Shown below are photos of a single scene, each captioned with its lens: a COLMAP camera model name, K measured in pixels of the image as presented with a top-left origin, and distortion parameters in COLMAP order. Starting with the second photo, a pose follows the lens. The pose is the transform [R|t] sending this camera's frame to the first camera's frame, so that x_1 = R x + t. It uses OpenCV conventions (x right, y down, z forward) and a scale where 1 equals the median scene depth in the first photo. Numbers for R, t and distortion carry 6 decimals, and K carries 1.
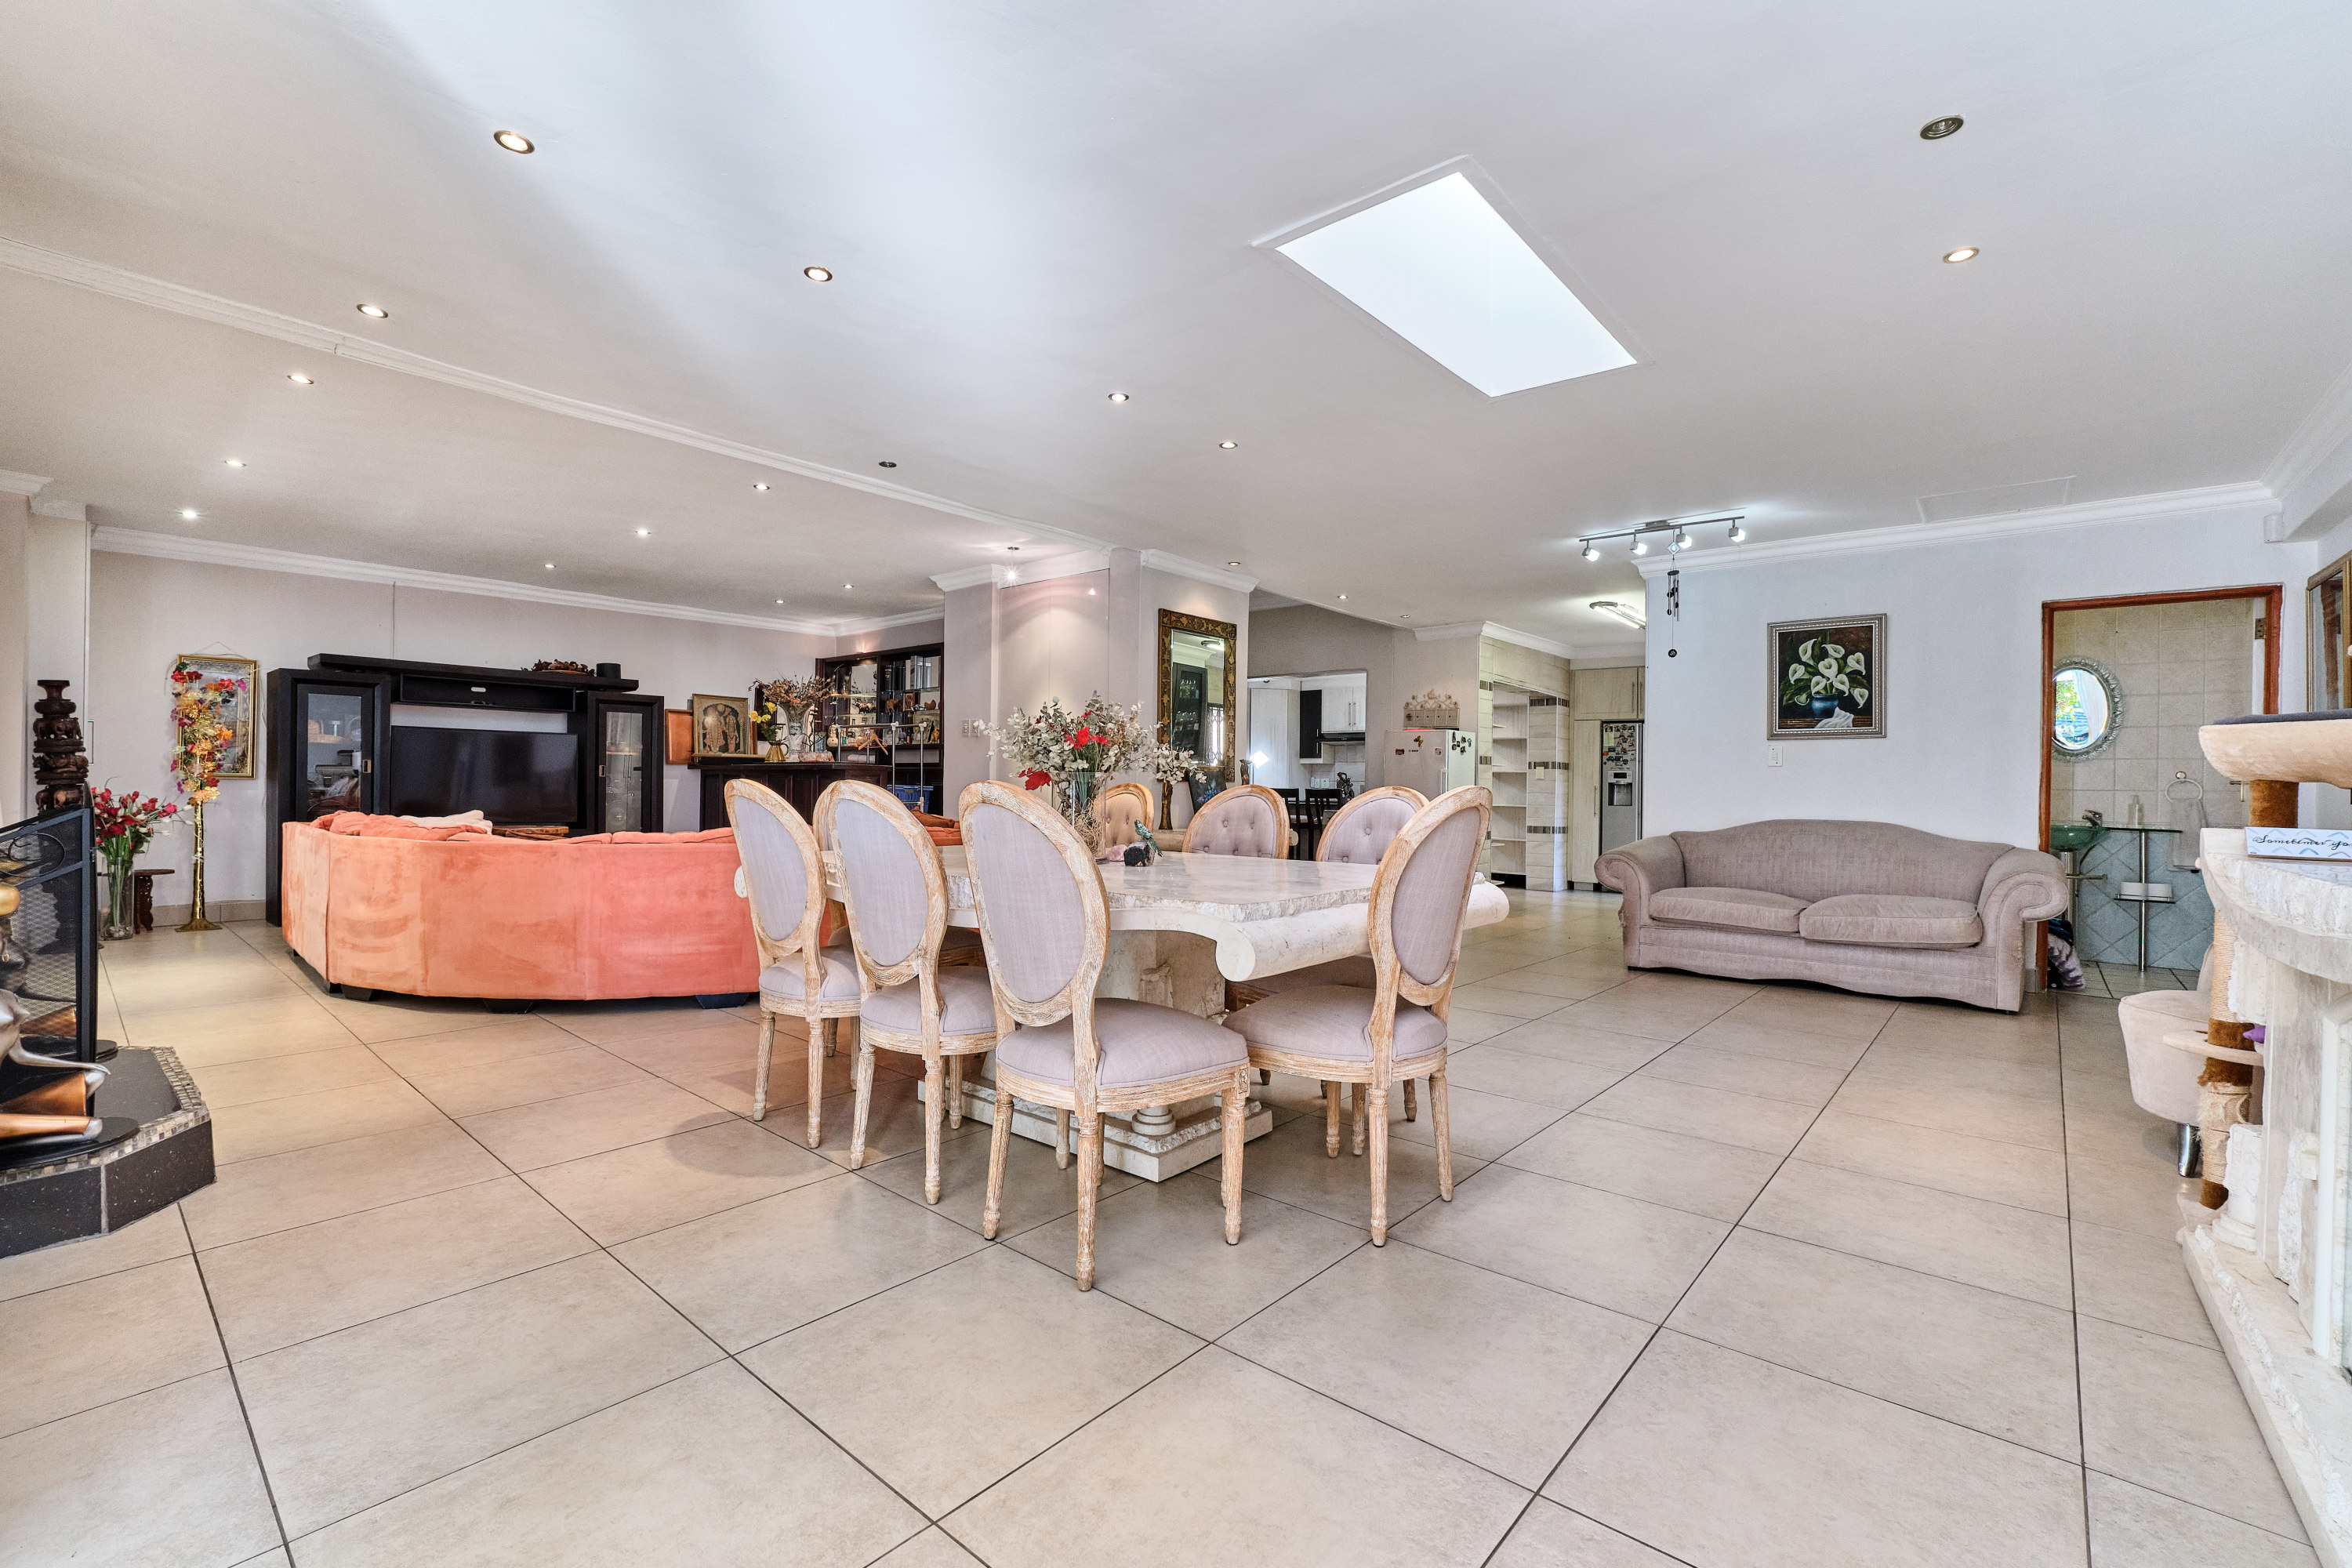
lens RADIAL K [[1032.0, 0, 1182.0], [0, 1032.0, 784.6], [0, 0, 1]] dist [-0.031398, 0.009611]
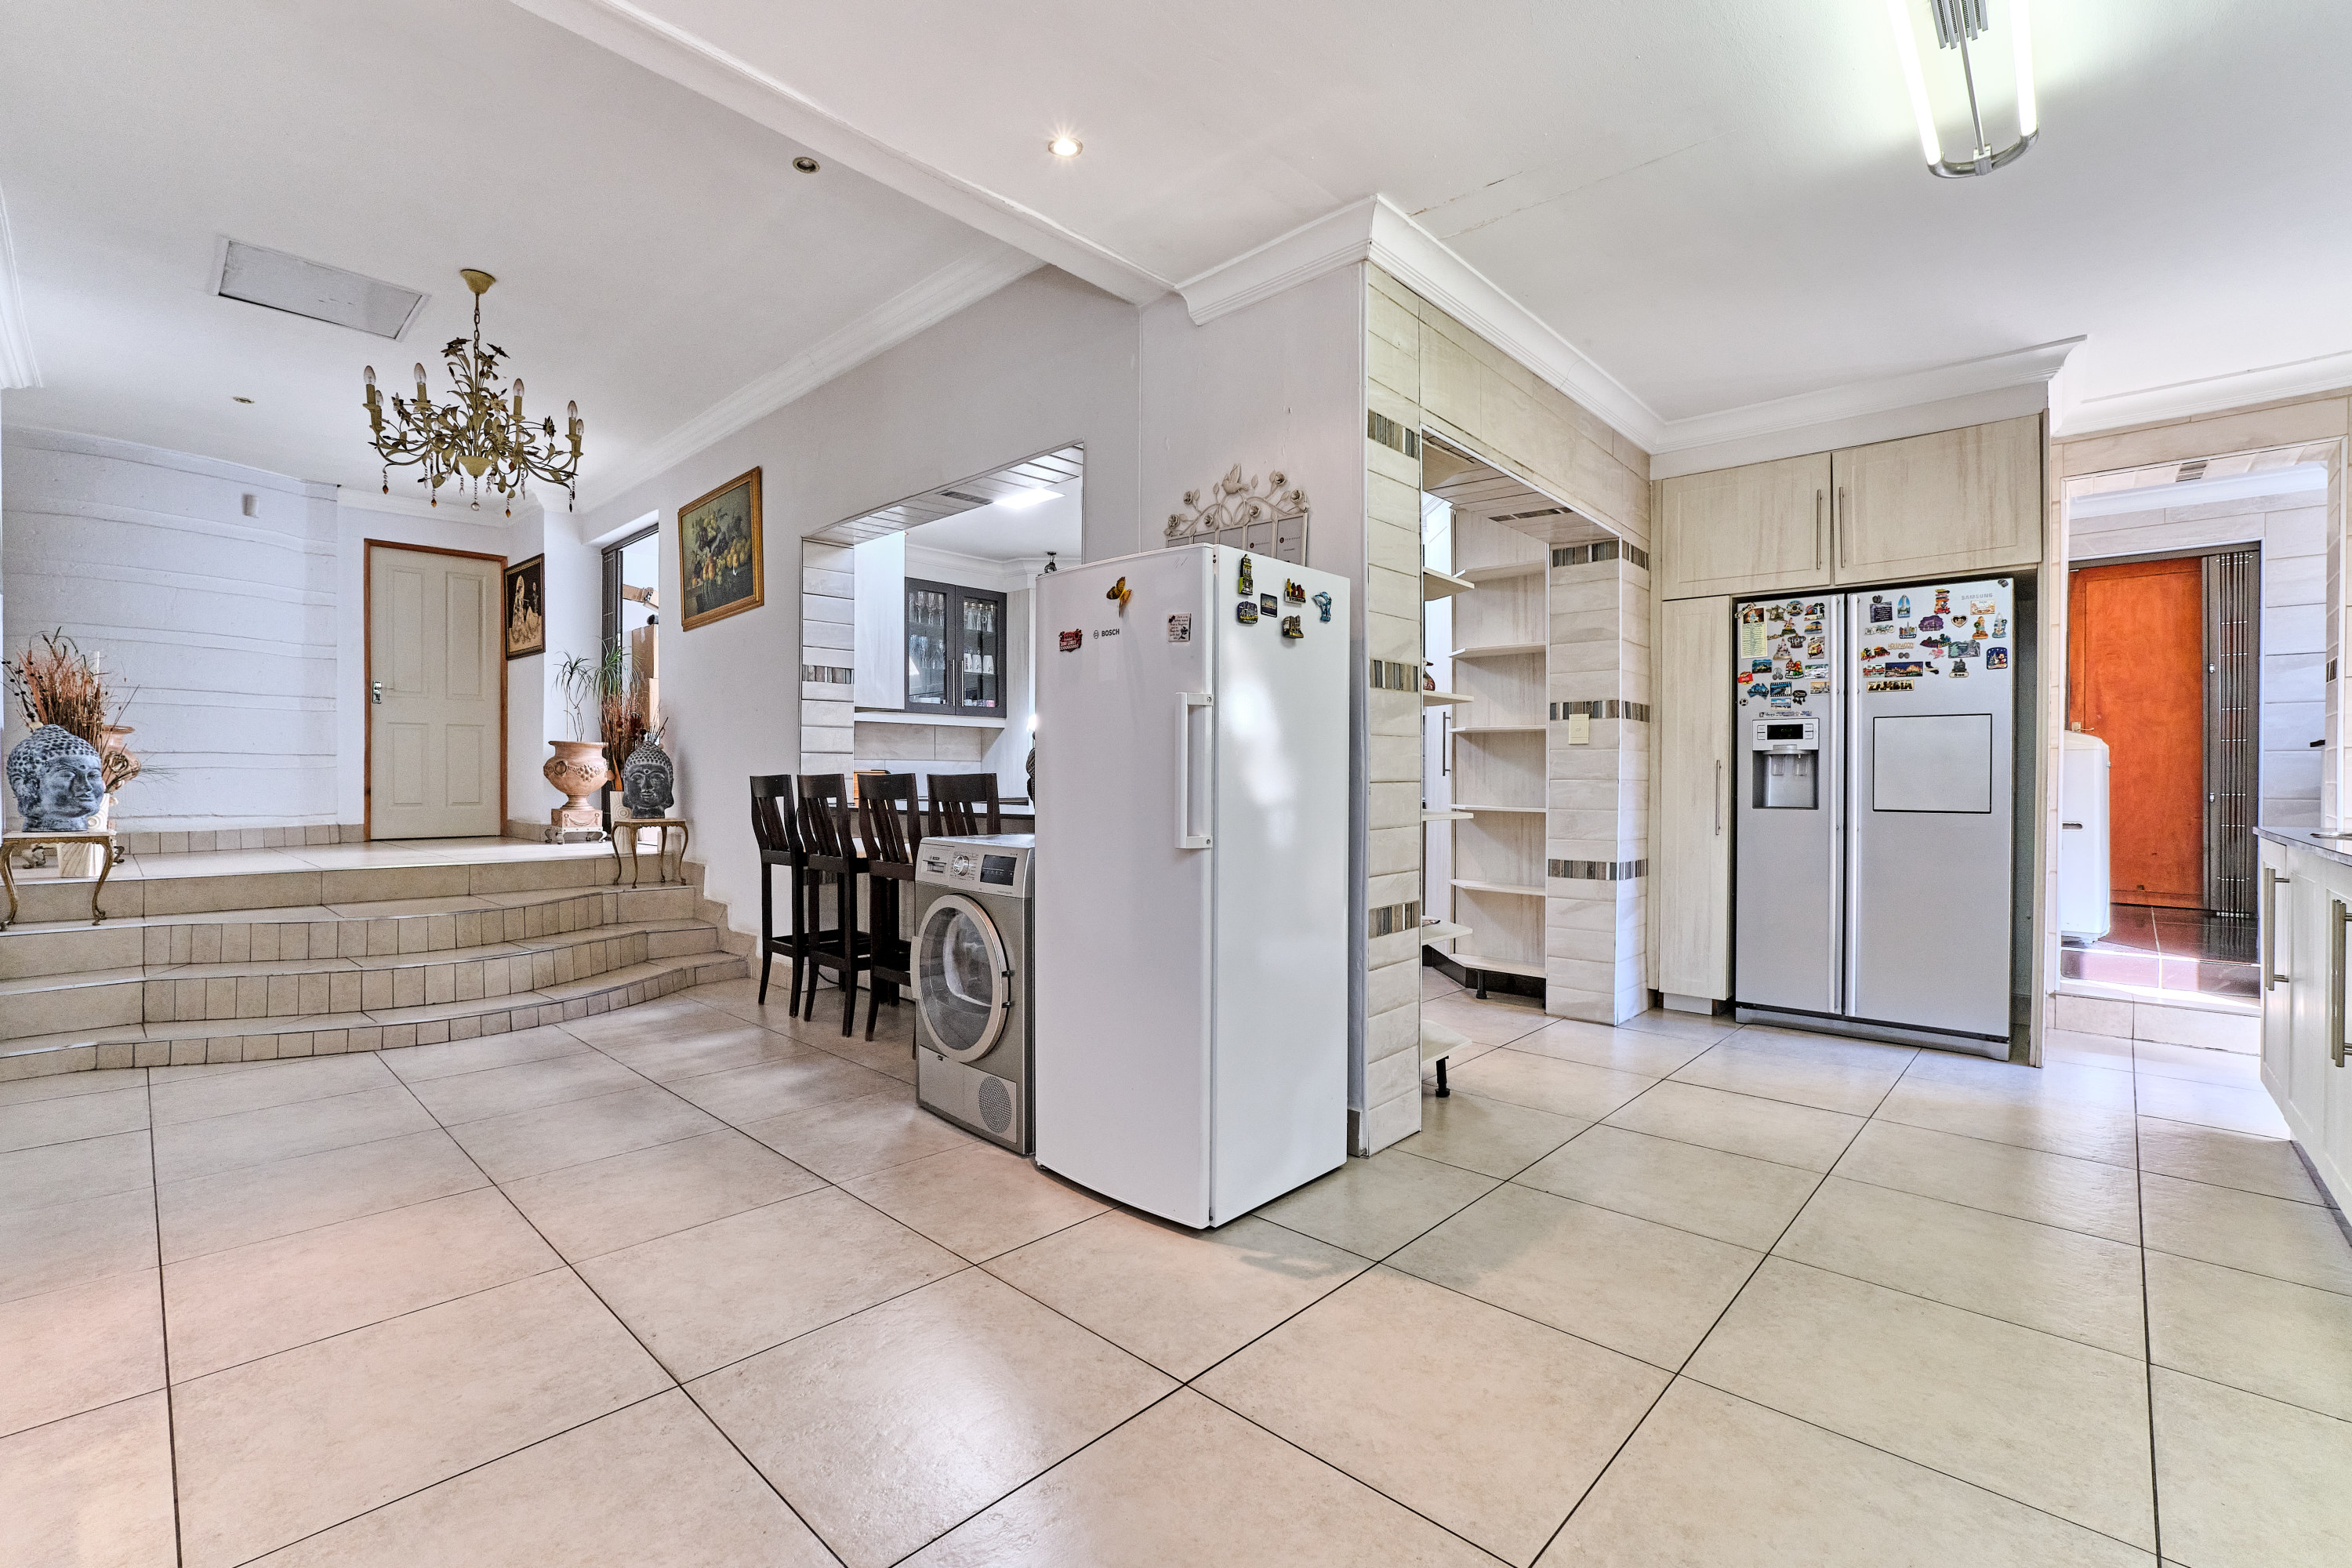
lens RADIAL K [[1032.0, 0, 1151.0], [0, 1032.0, 784.9], [0, 0, 1]] dist [-0.031398, 0.009611]
pose [[0.999382, -0.011184, -0.033325, 0.193129], [0.011651, 0.999836, 0.013839, 0.003278], [0.033165, -0.014219, 0.999349, 0.590777]]
